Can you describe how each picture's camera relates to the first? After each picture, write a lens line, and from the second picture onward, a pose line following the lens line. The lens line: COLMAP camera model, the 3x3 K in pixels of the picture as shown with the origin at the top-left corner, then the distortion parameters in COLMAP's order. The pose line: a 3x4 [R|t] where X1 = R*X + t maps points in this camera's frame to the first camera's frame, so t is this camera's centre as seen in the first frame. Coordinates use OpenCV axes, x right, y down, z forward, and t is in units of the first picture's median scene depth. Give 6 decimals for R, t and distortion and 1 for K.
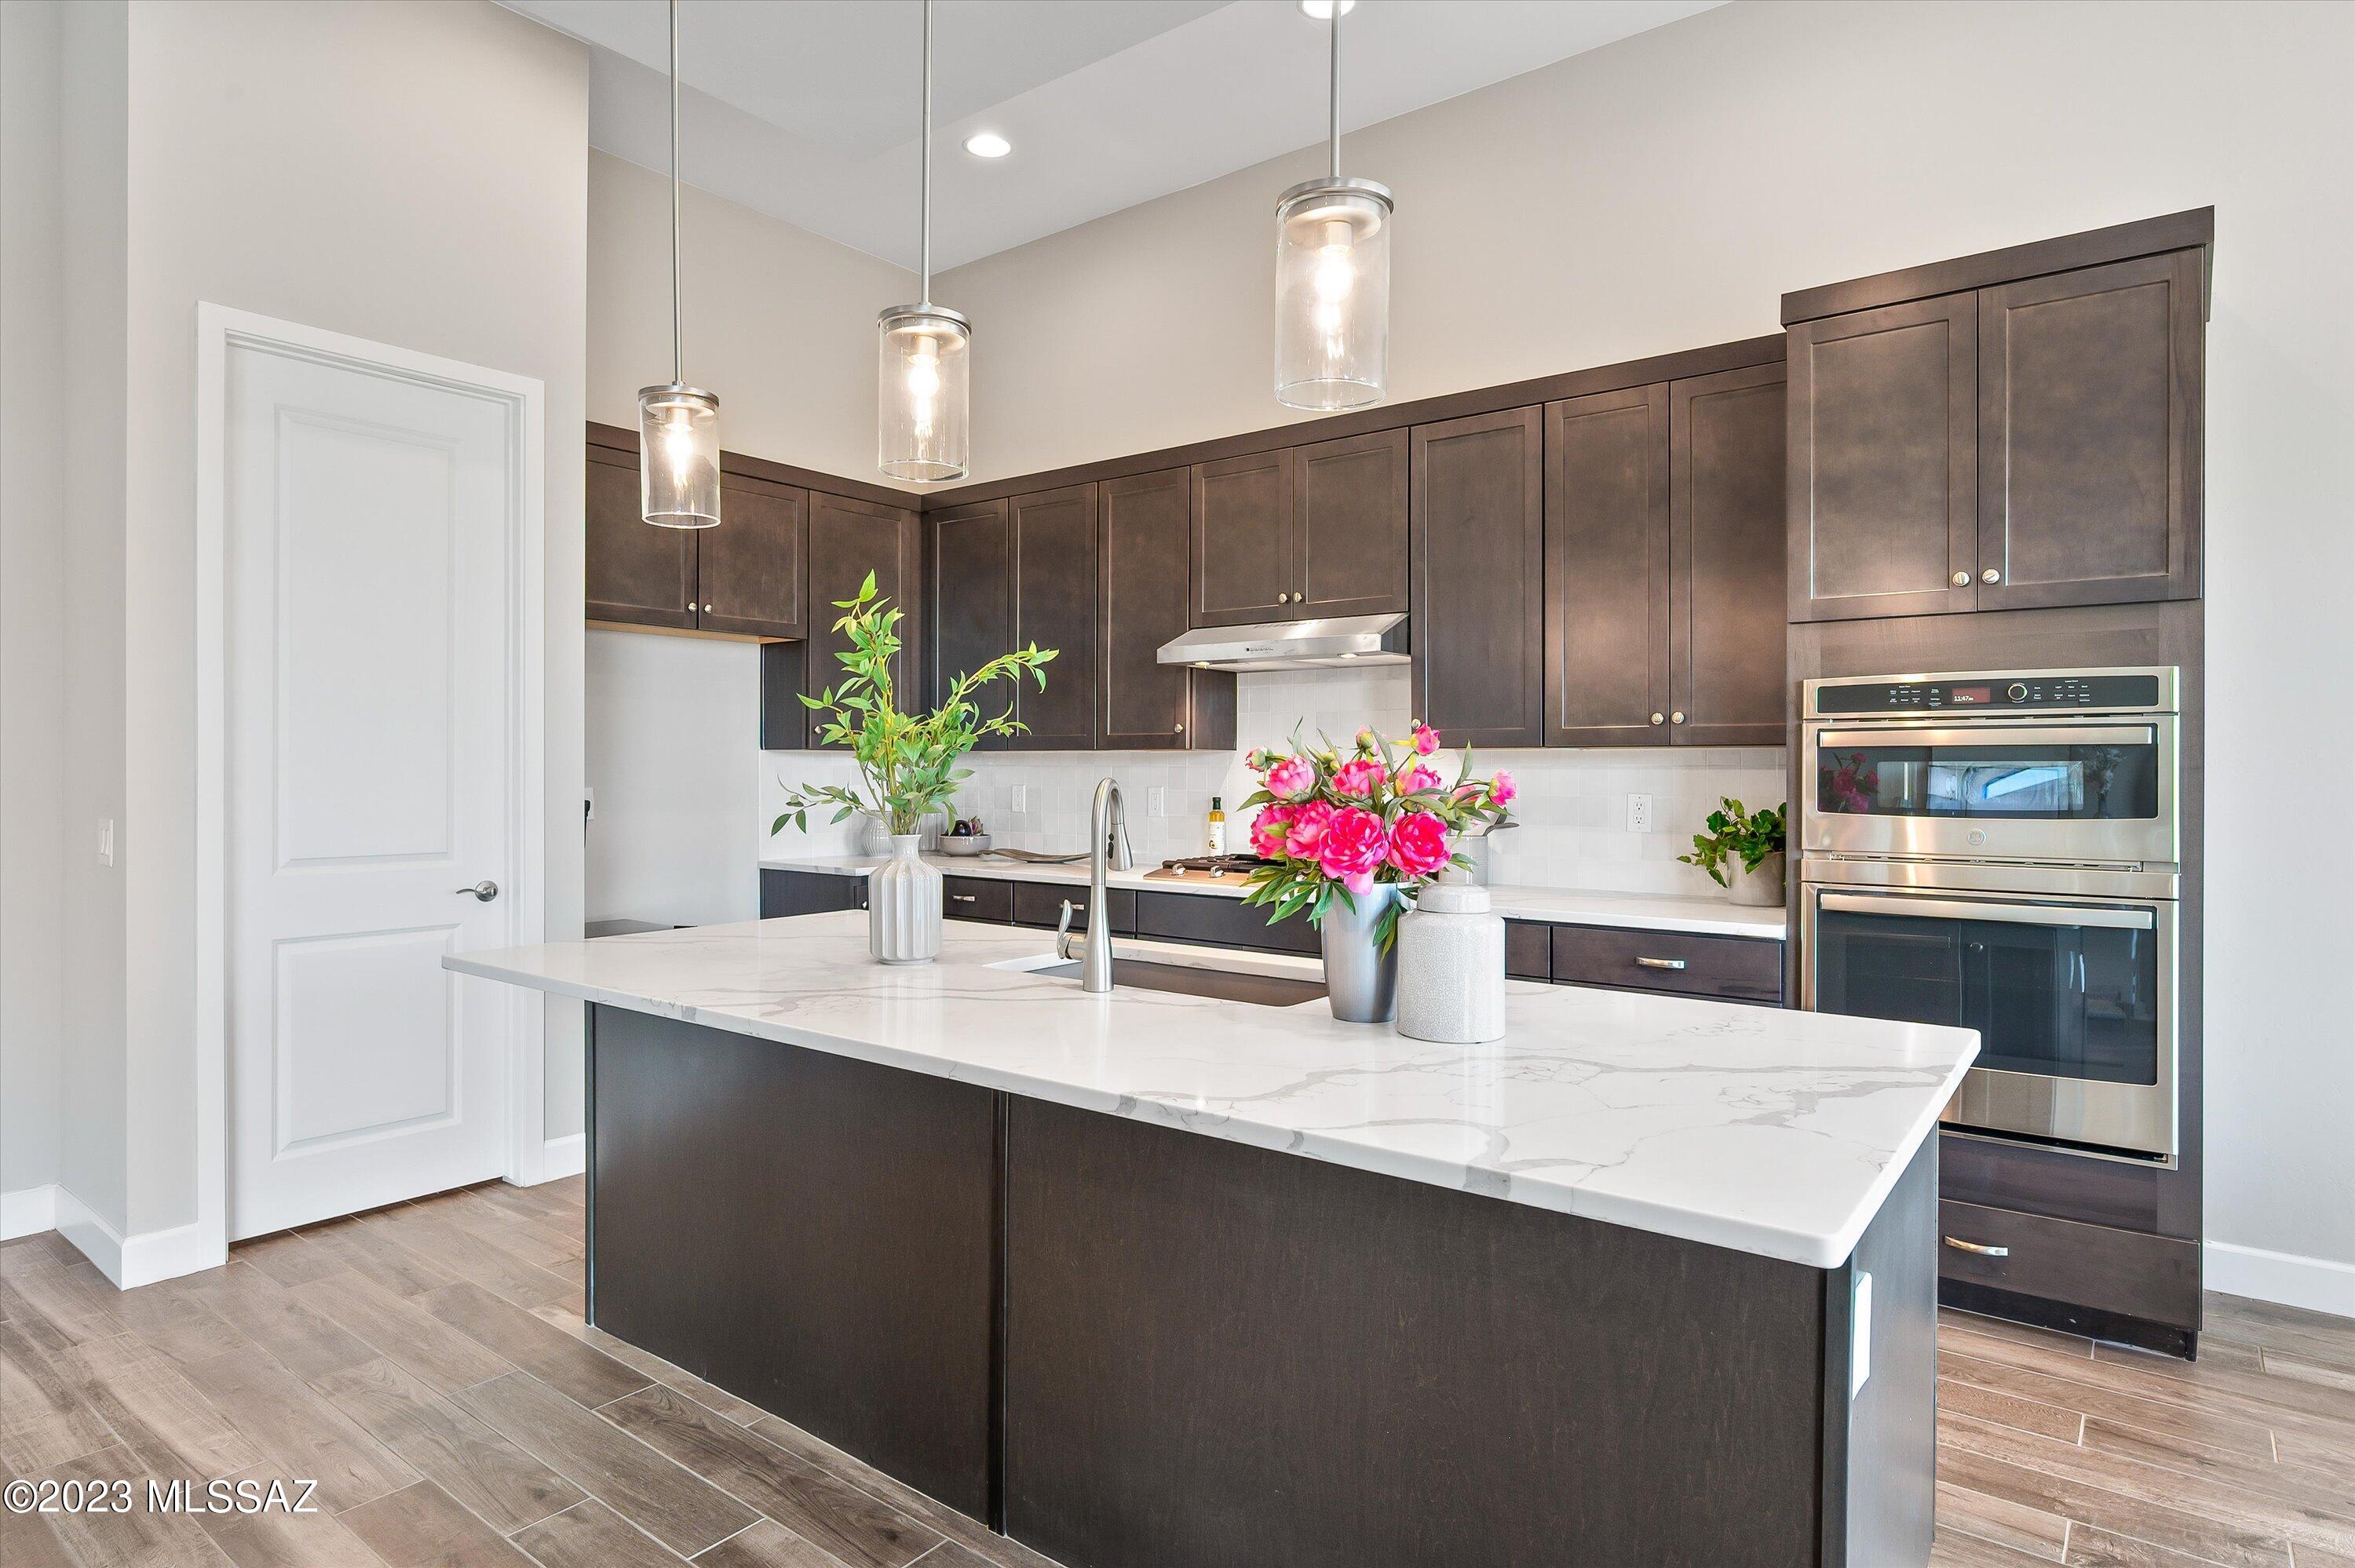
lens RADIAL K [[1291.1, 0, 1137.7], [0, 1291.1, 772.8], [0, 0, 1]] dist [-0.001557, -0.000975]
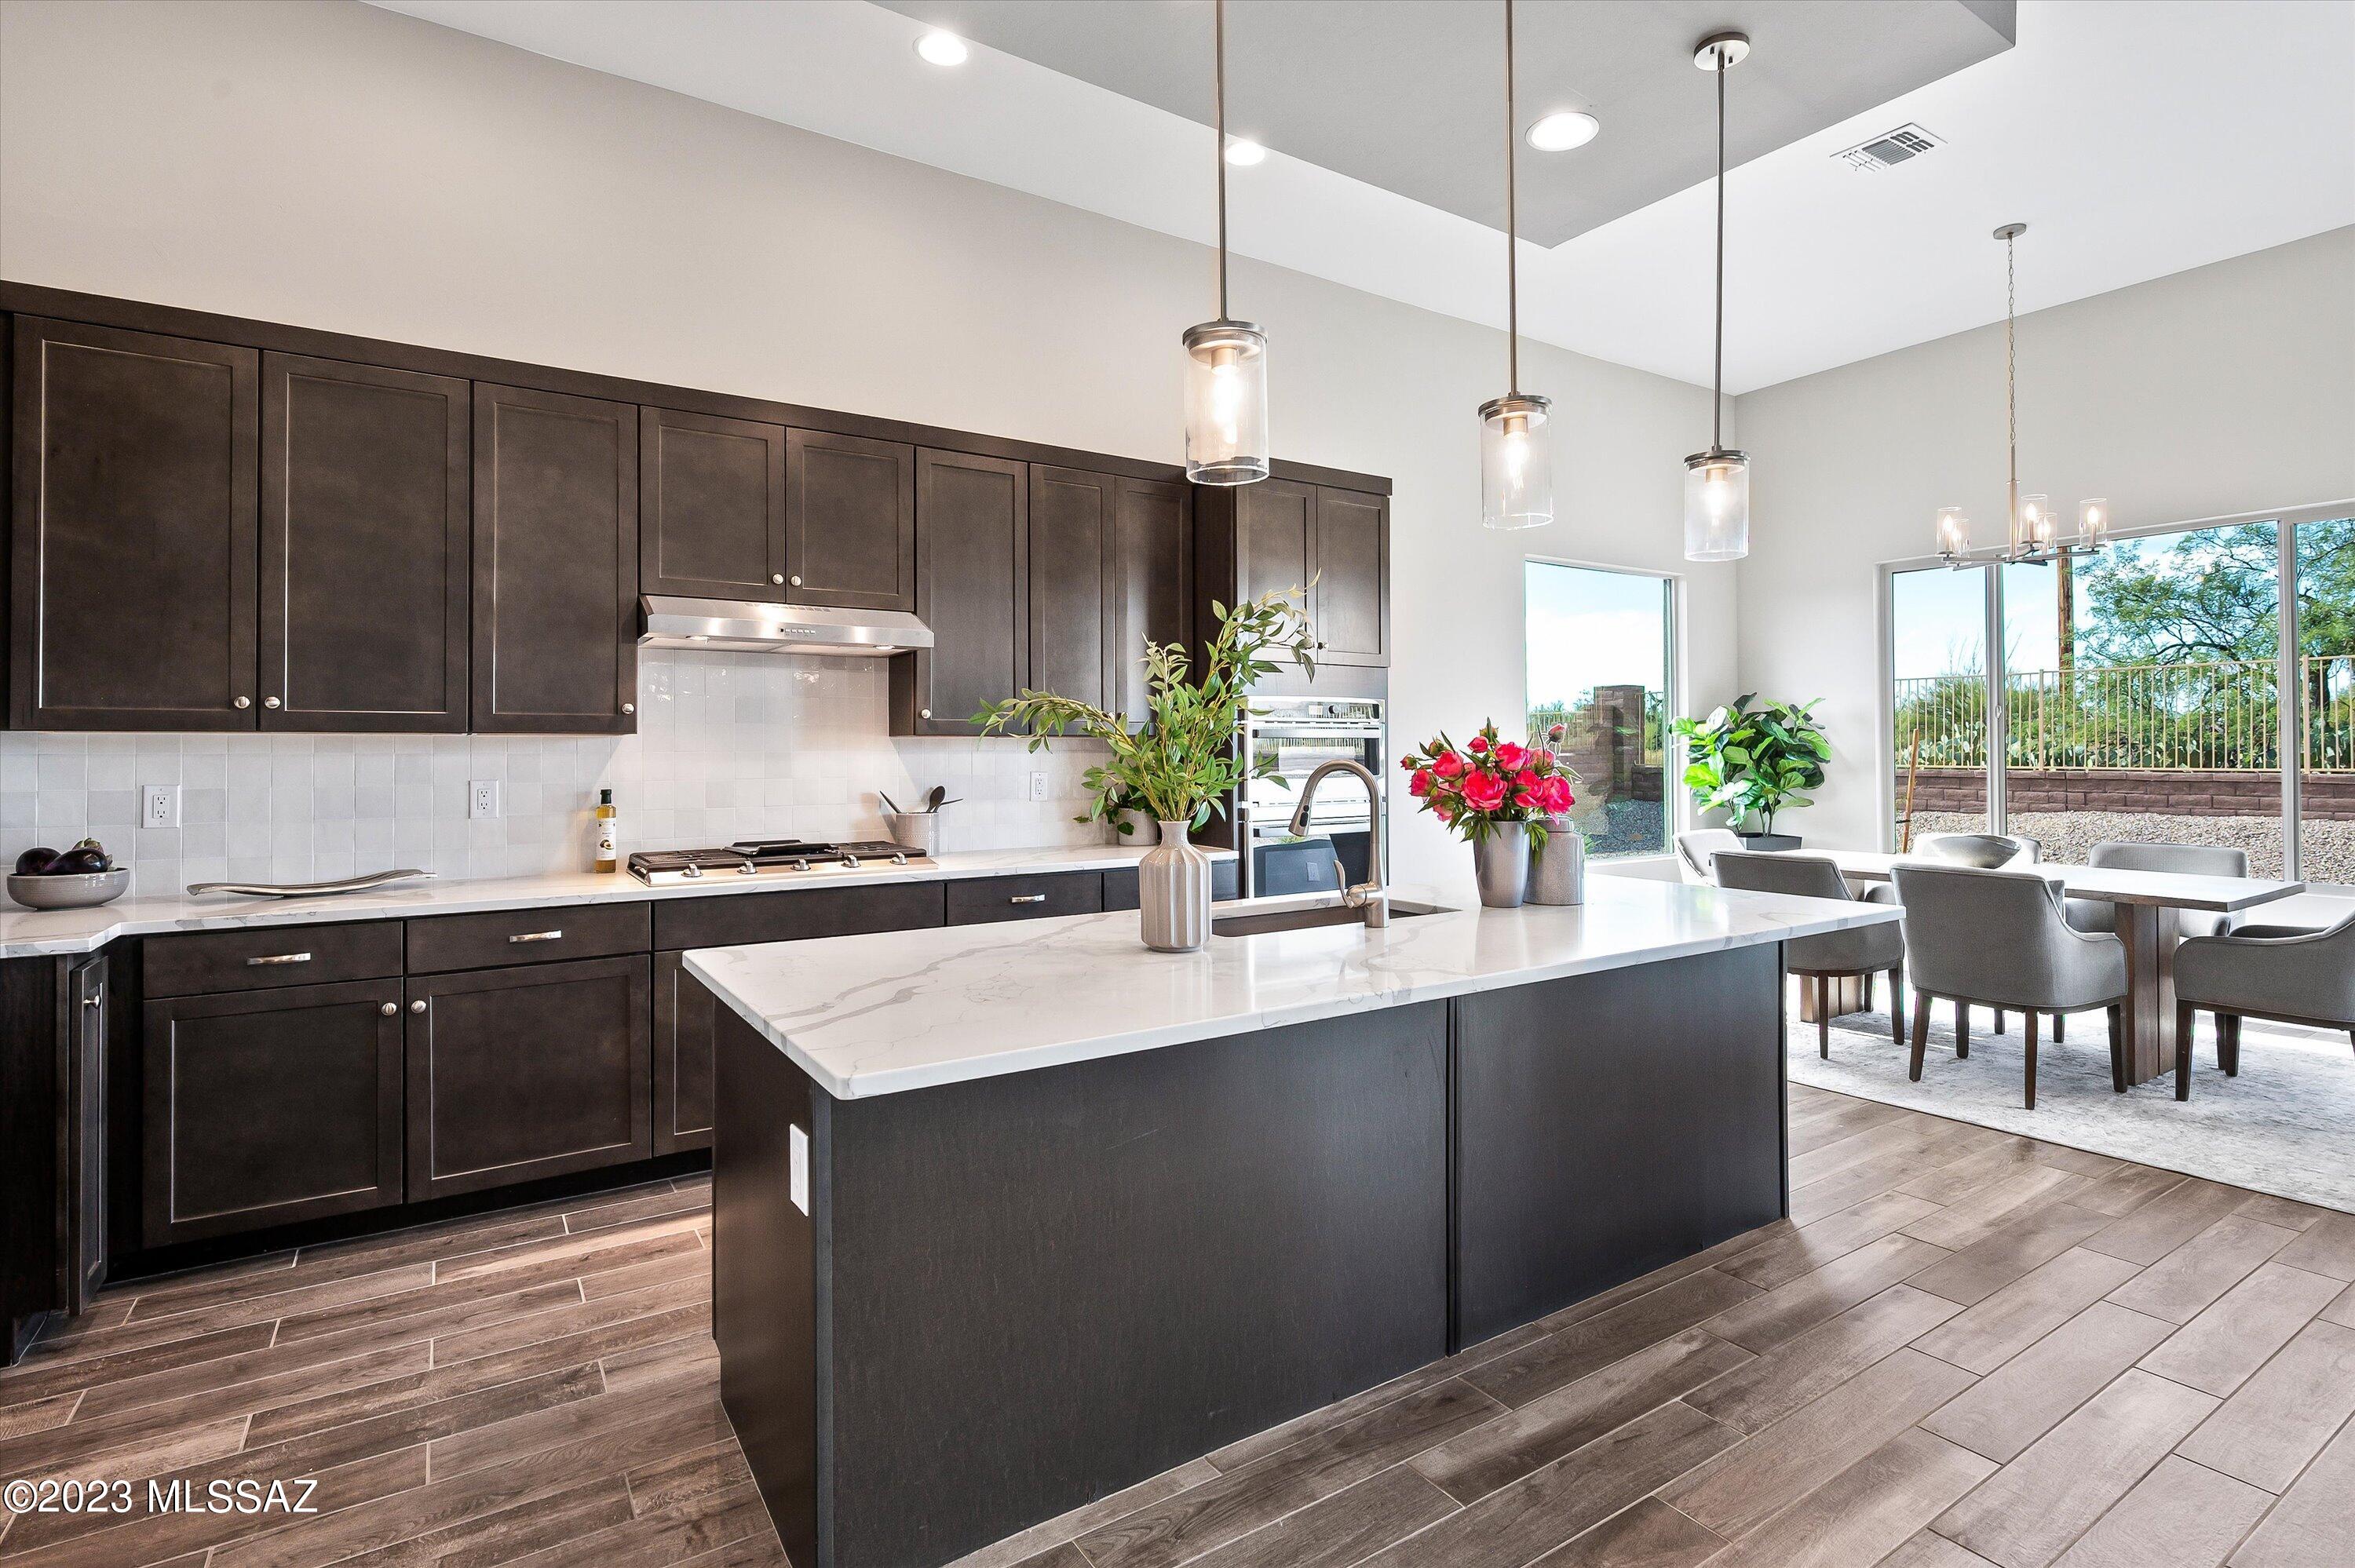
lens RADIAL K [[1178.2, 0, 1184.3], [0, 1178.2, 735.0], [0, 0, 1]] dist [-0.015718, -0.000204]
pose [[0.307457, 0.009353, 0.951516, -0.835489], [0.011596, 0.999841, -0.013575, -0.003241], [-0.951491, 0.015208, 0.307300, 0.577138]]
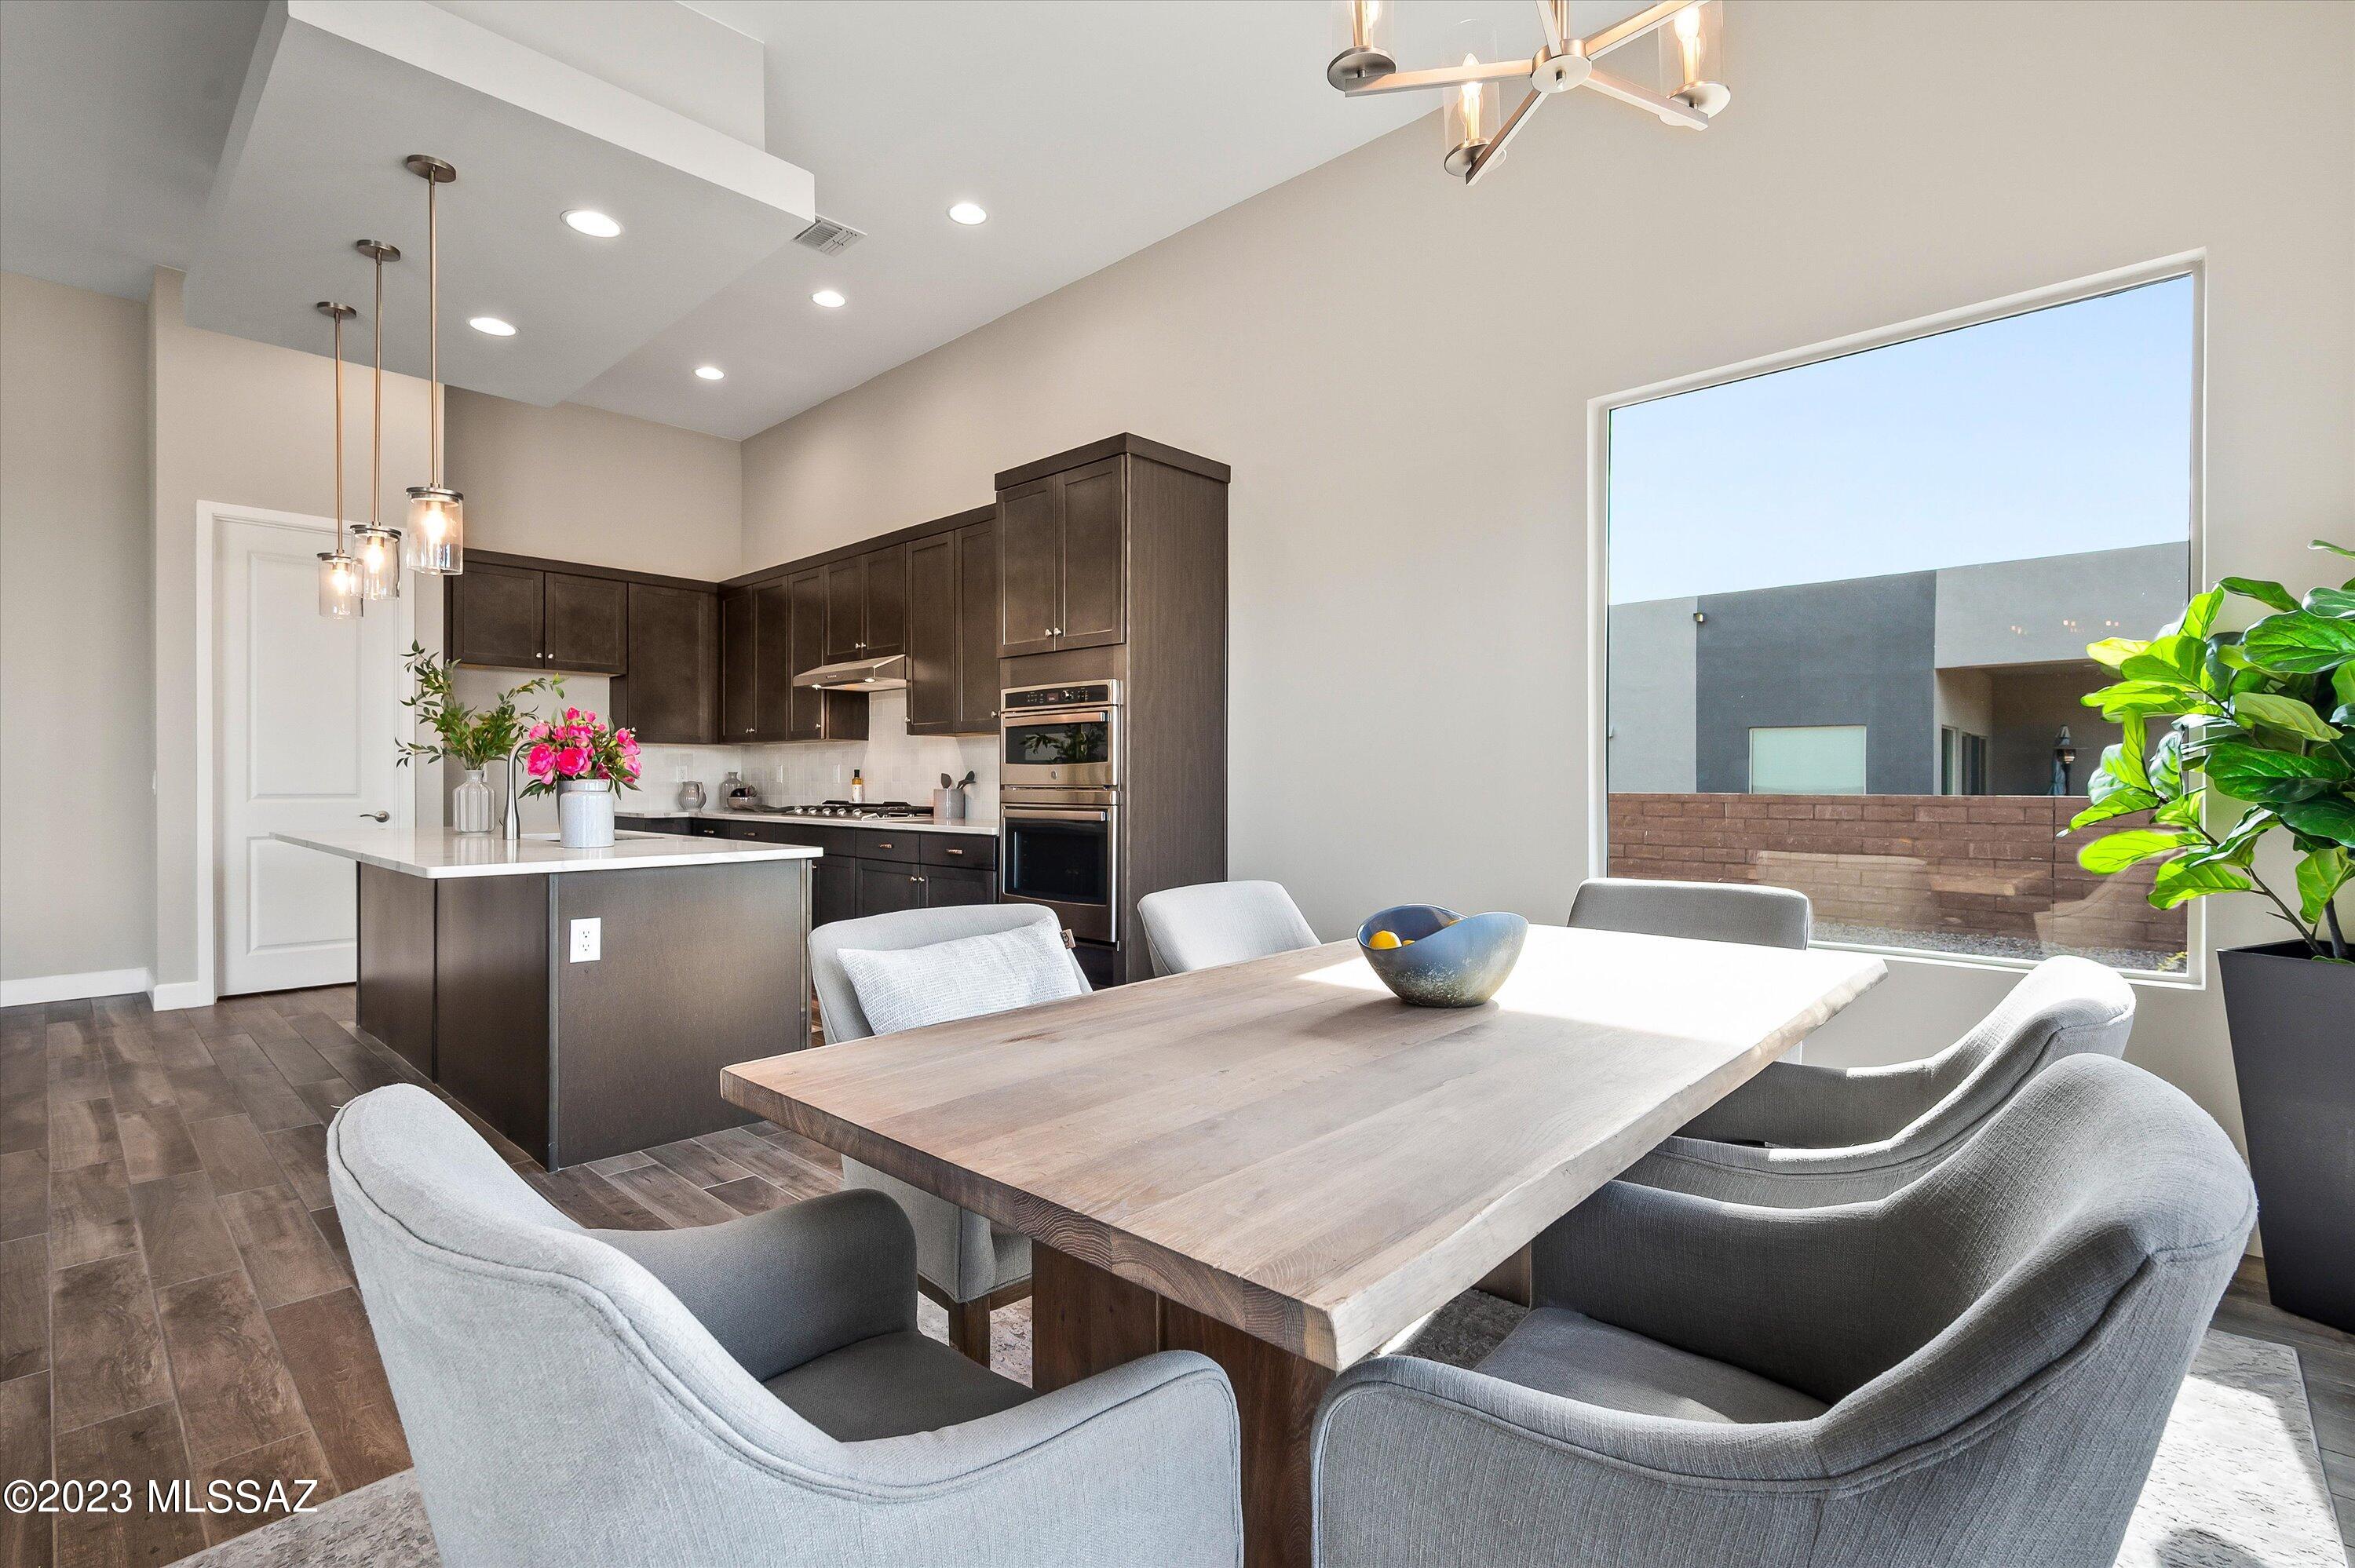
lens RADIAL K [[1050.5, 0, 1115.8], [0, 1050.5, 773.5], [0, 0, 1]] dist [0.000093, -0.000029]
pose [[0.994959, -0.001006, -0.100277, 0.758097], [0.000082, 0.999958, -0.009212, 0.053068], [0.100282, 0.009158, 0.994917, -0.401947]]
